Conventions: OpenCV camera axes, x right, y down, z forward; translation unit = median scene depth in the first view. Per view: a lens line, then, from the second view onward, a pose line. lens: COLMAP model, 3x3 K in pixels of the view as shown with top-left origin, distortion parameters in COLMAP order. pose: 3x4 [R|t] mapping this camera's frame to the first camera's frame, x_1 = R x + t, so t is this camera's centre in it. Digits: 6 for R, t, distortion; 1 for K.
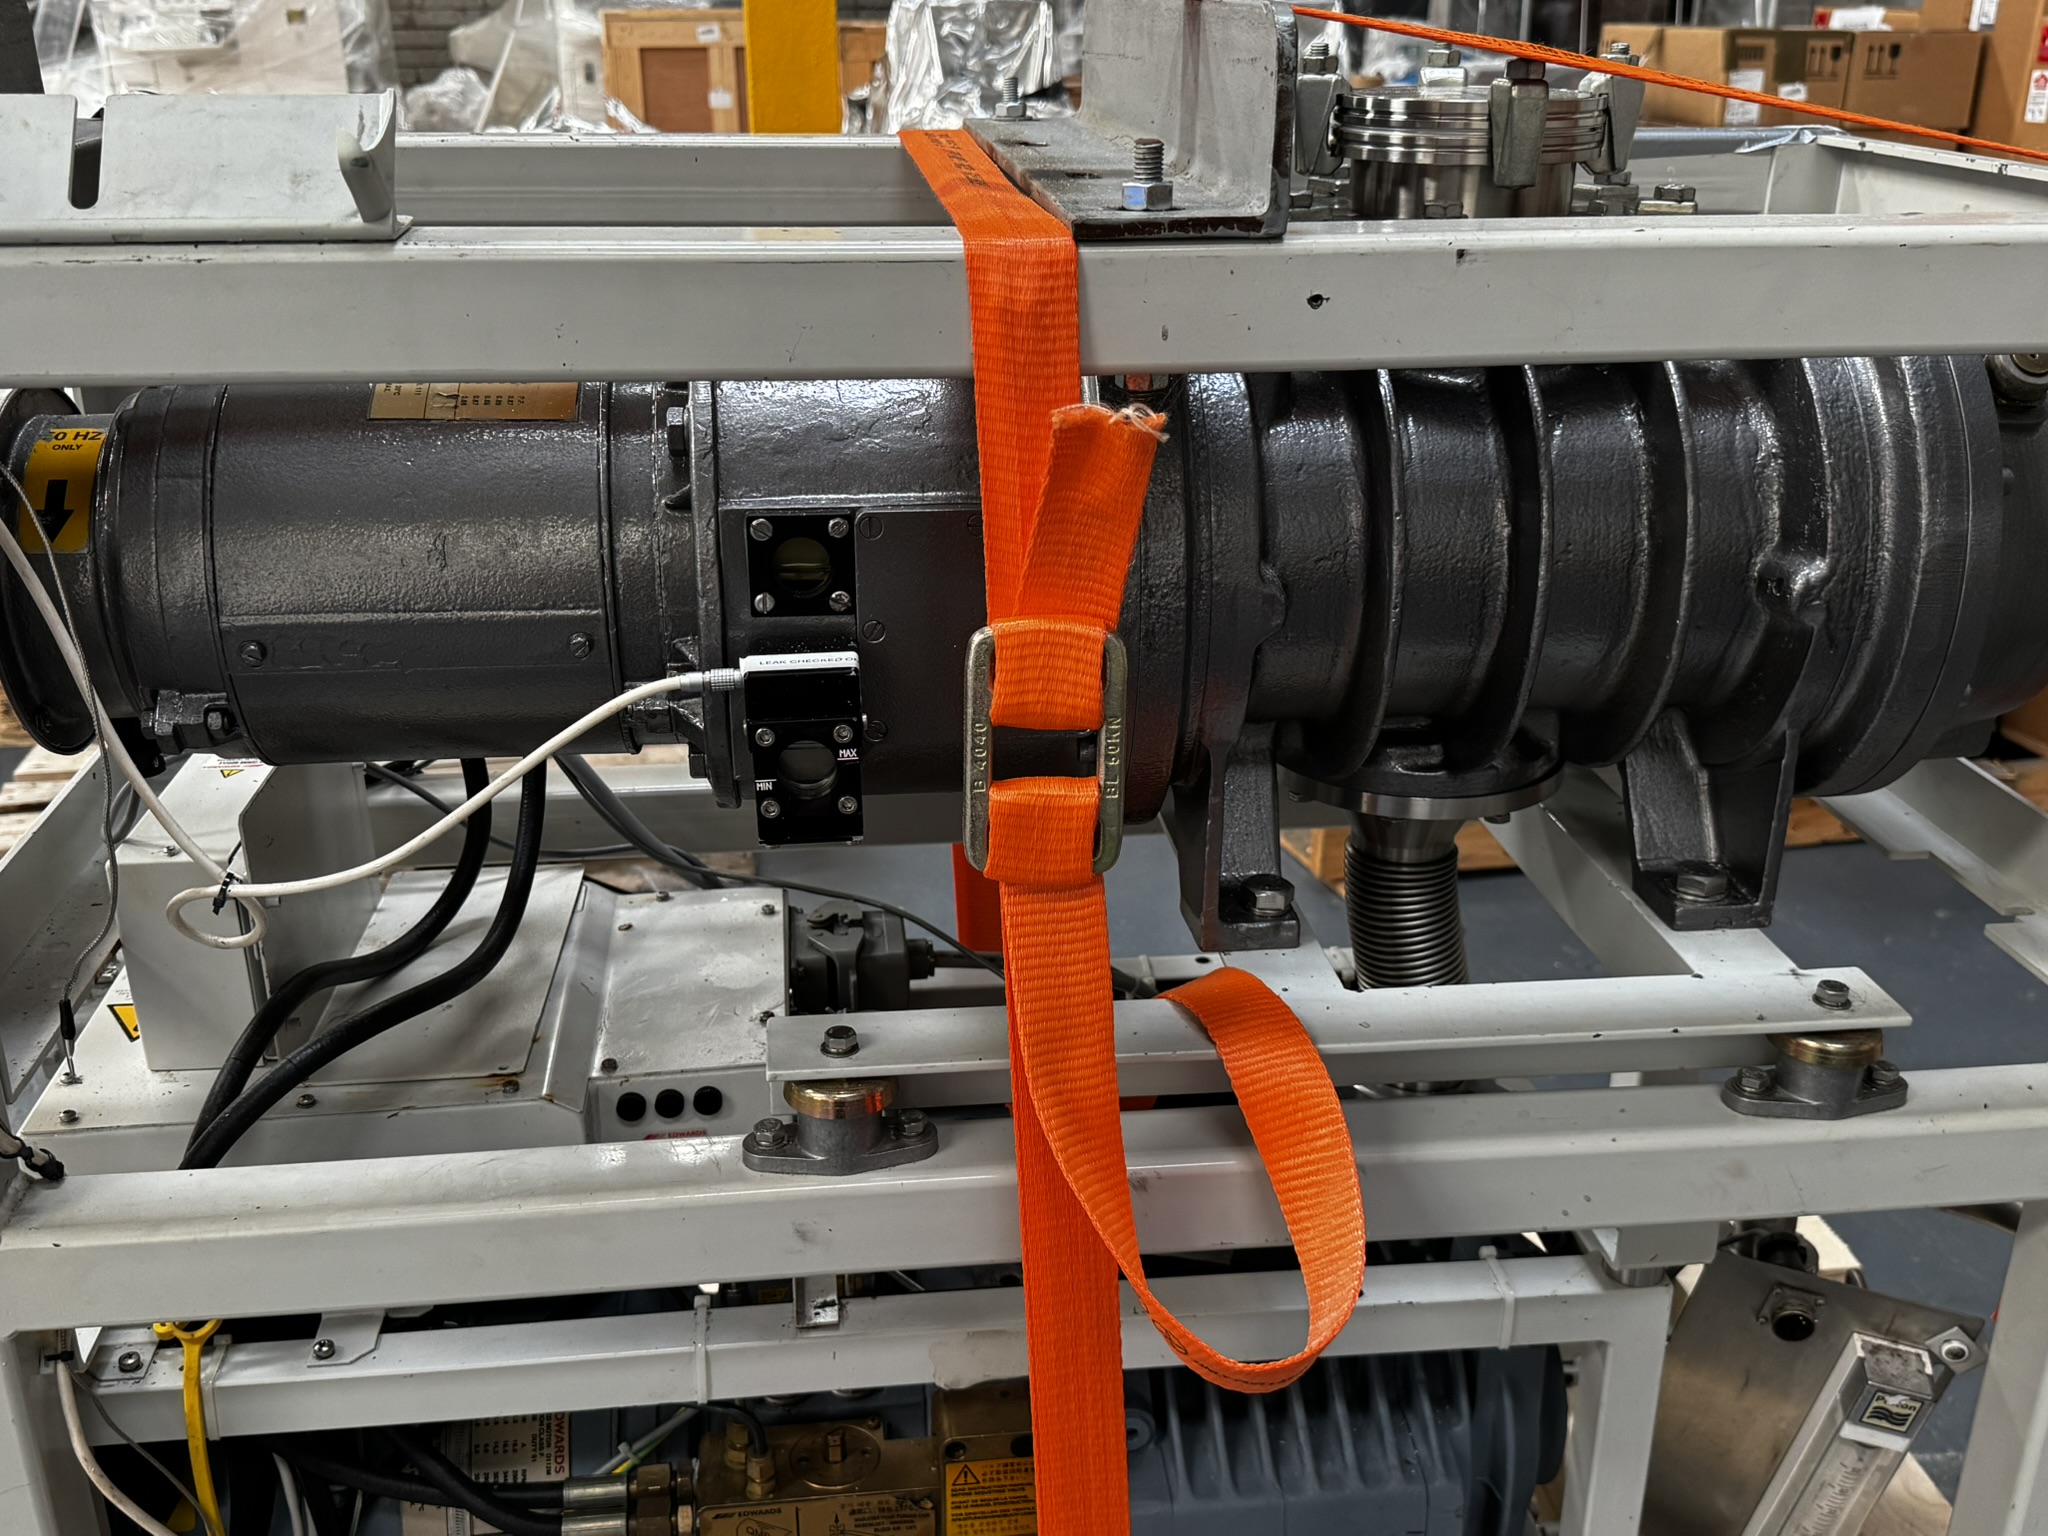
lens RADIAL K [[1953.4, 0, 1006.8], [0, 1953.4, 781.3], [0, 0, 1]] dist [0.162505, -0.363305]
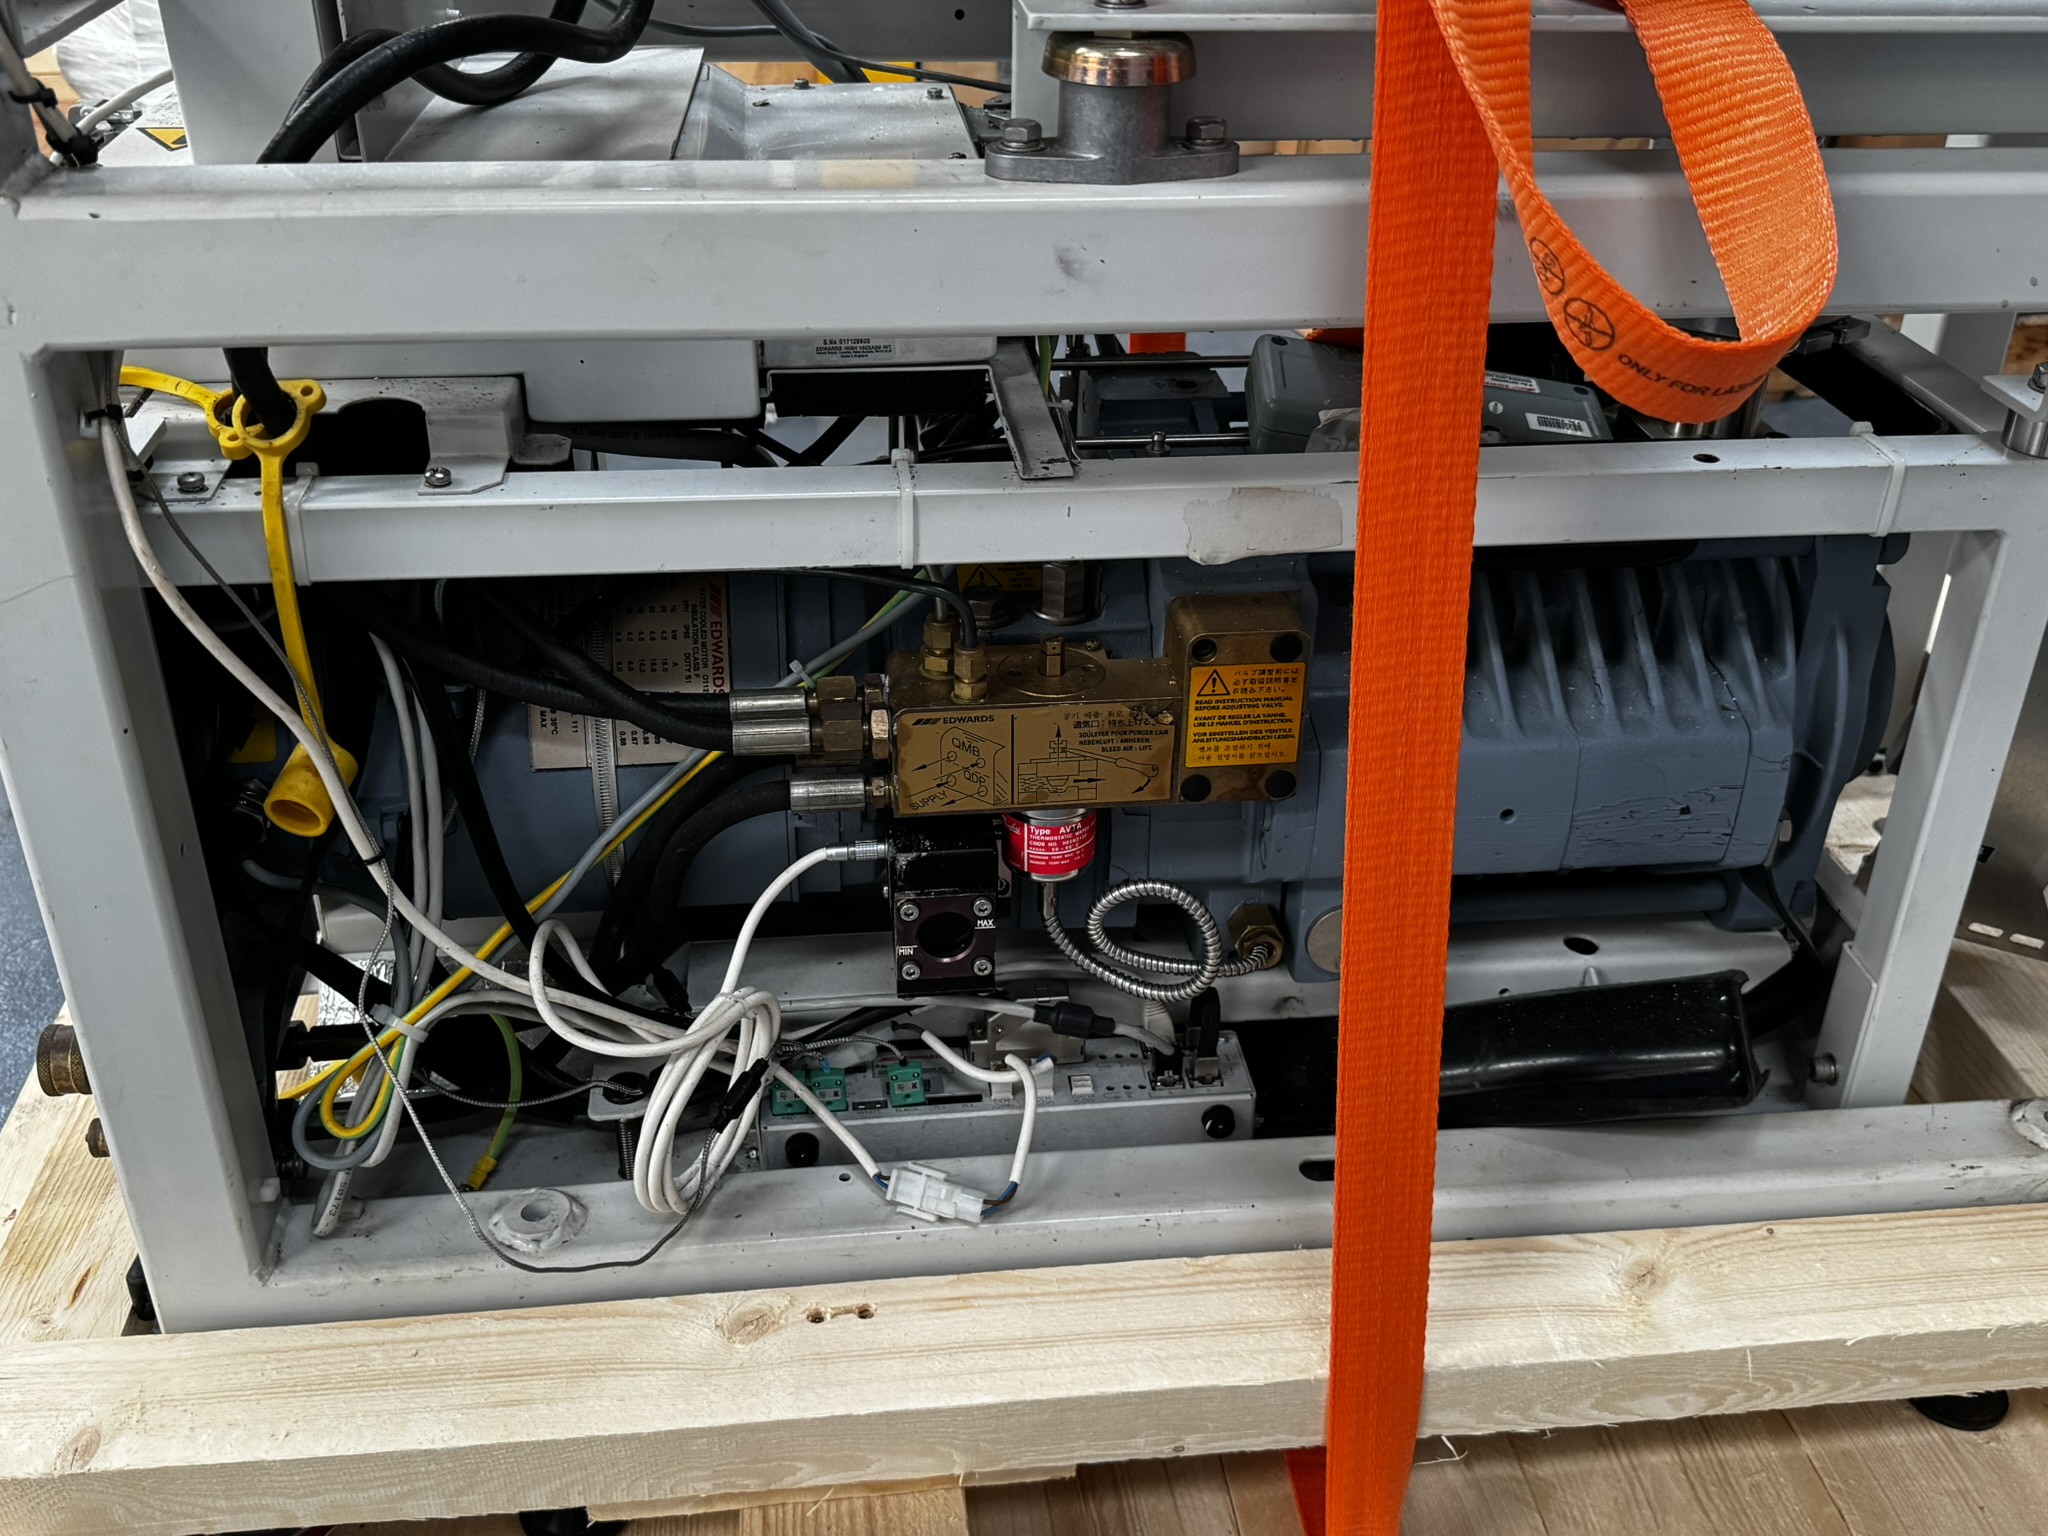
lens RADIAL K [[1926.1, 0, 1024.0], [0, 1926.1, 768.0], [0, 0, 1]] dist [0.163899, -0.346069]
pose [[0.999916, 0.011150, 0.006577, -0.112876], [-0.011973, 0.989752, 0.142297, 0.290028], [-0.004923, -0.142363, 0.989802, 0.206719]]
